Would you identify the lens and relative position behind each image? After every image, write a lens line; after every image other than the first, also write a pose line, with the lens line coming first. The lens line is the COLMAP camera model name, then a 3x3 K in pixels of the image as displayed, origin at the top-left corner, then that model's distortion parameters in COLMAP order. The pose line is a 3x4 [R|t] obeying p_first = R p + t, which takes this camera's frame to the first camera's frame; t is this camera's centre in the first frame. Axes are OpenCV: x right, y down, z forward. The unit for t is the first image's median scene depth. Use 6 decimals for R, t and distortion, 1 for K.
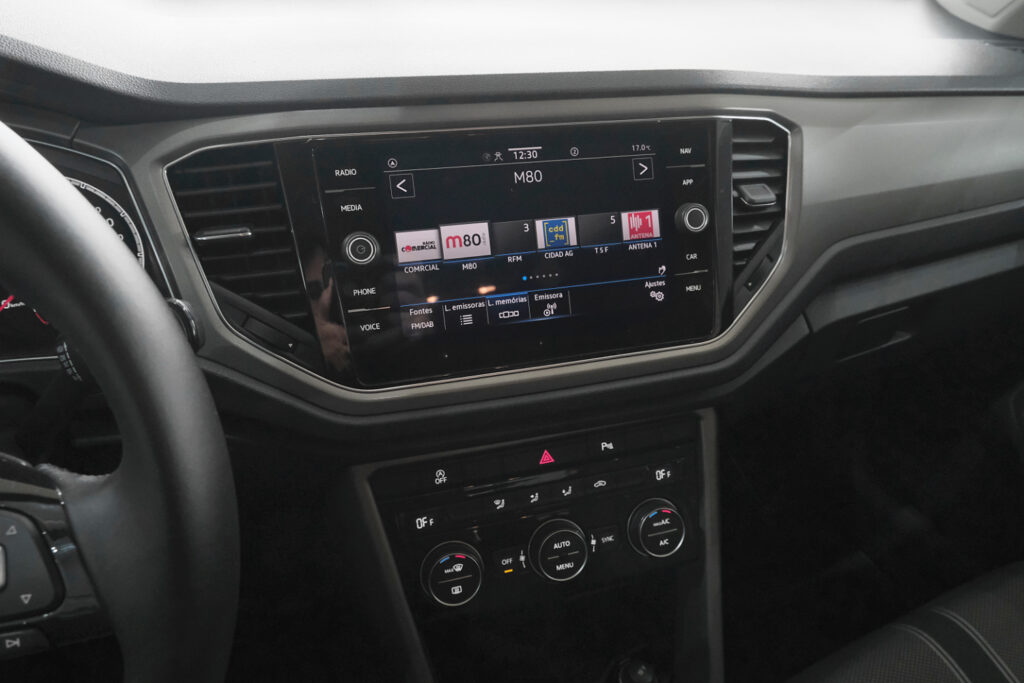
lens RADIAL K [[650.4, 0, 512.0], [0, 650.4, 341.5], [0, 0, 1]] dist [-0.005244, -0.002393]
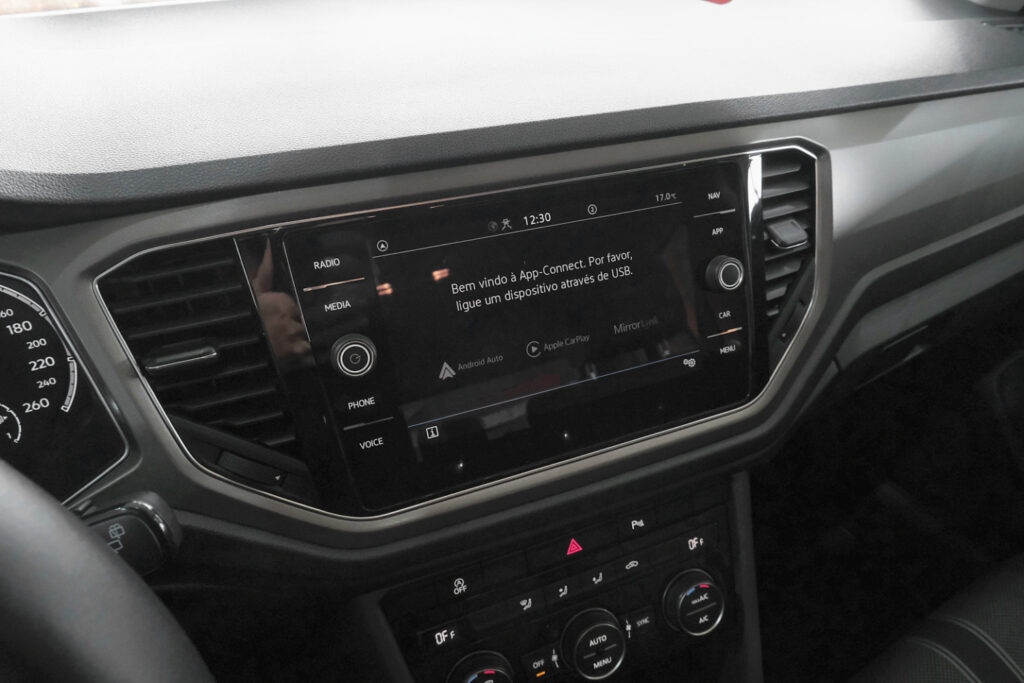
lens RADIAL K [[650.4, 0, 512.0], [0, 650.4, 341.5], [0, 0, 1]] dist [-0.005244, -0.002393]
pose [[0.993938, -0.075092, 0.080301, -0.082695], [0.069153, 0.994832, 0.074347, -0.175224], [-0.085469, -0.068344, 0.993994, 0.139267]]
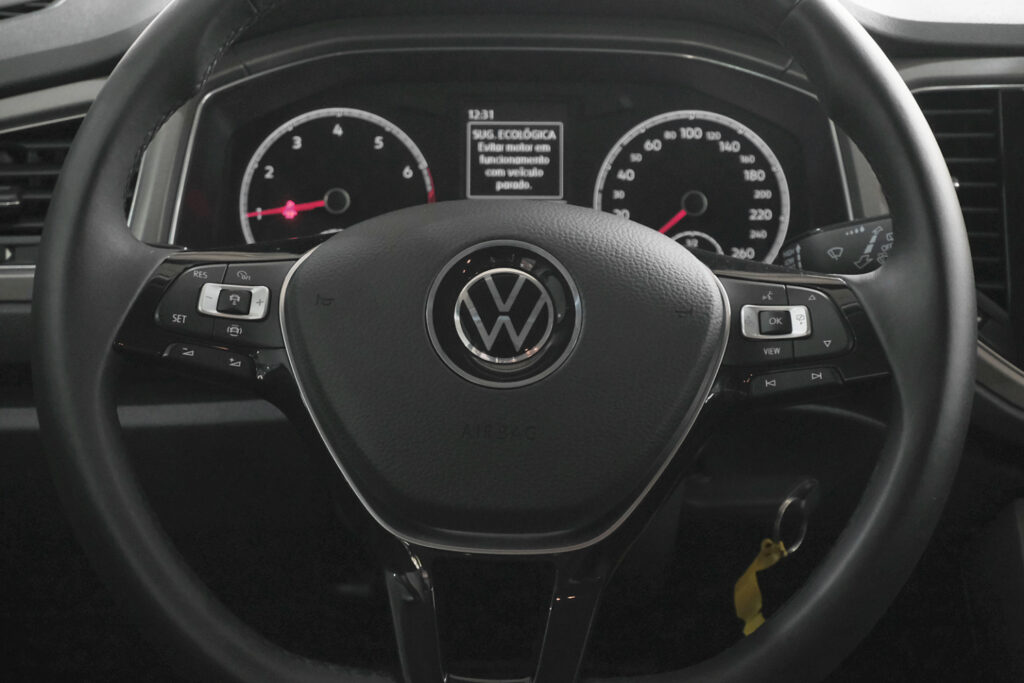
lens RADIAL K [[2012.5, 0, 512.0], [0, 2012.5, 341.5], [0, 0, 1]] dist [-0.182464, 0.066603]
pose [[0.911353, 0.115502, -0.395088, 0.108626], [-0.209891, 0.956065, -0.204658, 0.574626], [0.354091, 0.269442, 0.895556, -1.257562]]
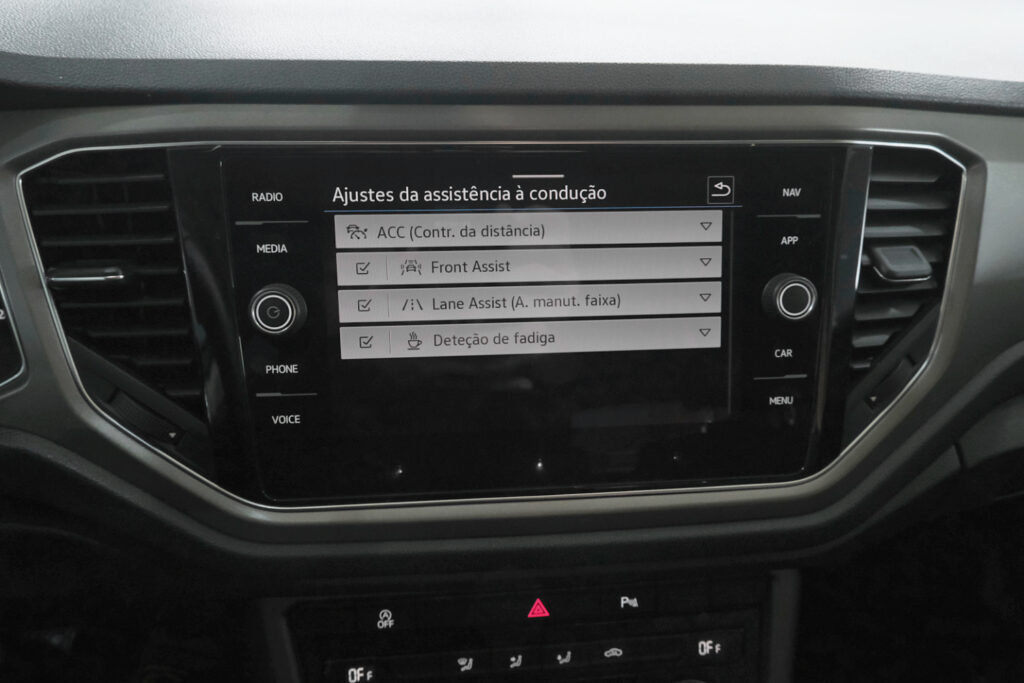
lens RADIAL K [[643.3, 0, 510.2], [0, 643.3, 335.3], [0, 0, 1]] dist [0.001347, 0.001784]
pose [[0.983173, 0.103484, -0.150540, 0.097998], [-0.101201, 0.994605, 0.022765, -0.131585], [0.152083, -0.007147, 0.988342, 0.306318]]
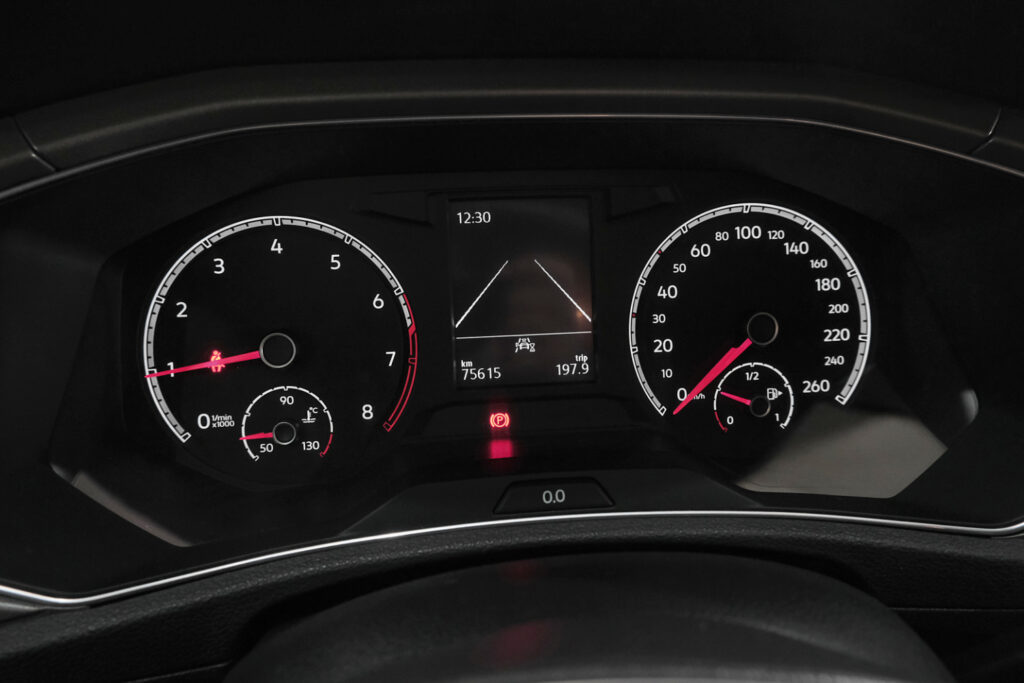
lens RADIAL K [[650.4, 0, 512.0], [0, 650.4, 341.5], [0, 0, 1]] dist [-0.005244, -0.002393]
pose [[0.949711, 0.114908, -0.291281, -0.703098], [-0.149358, 0.983828, -0.098864, -0.016697], [0.275211, 0.137397, 0.951515, 0.303841]]
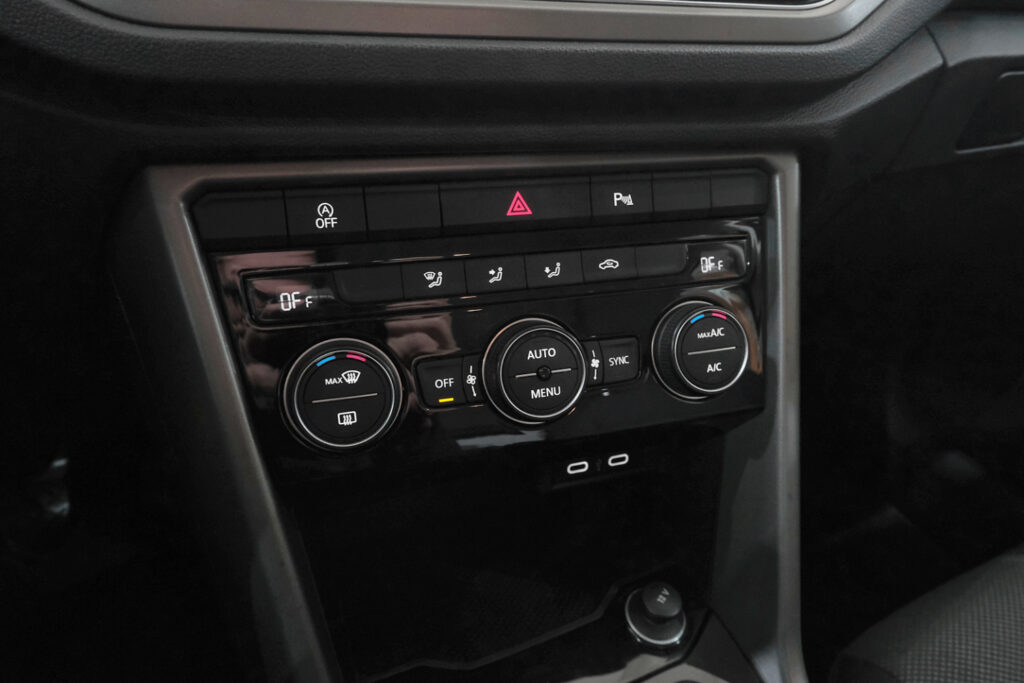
lens RADIAL K [[650.4, 0, 512.0], [0, 650.4, 341.5], [0, 0, 1]] dist [-0.005244, -0.002393]
pose [[0.999077, 0.028520, 0.032117, 0.032149], [-0.028439, 0.999591, -0.002979, 0.301835], [-0.032189, 0.002063, 0.999480, 0.429581]]
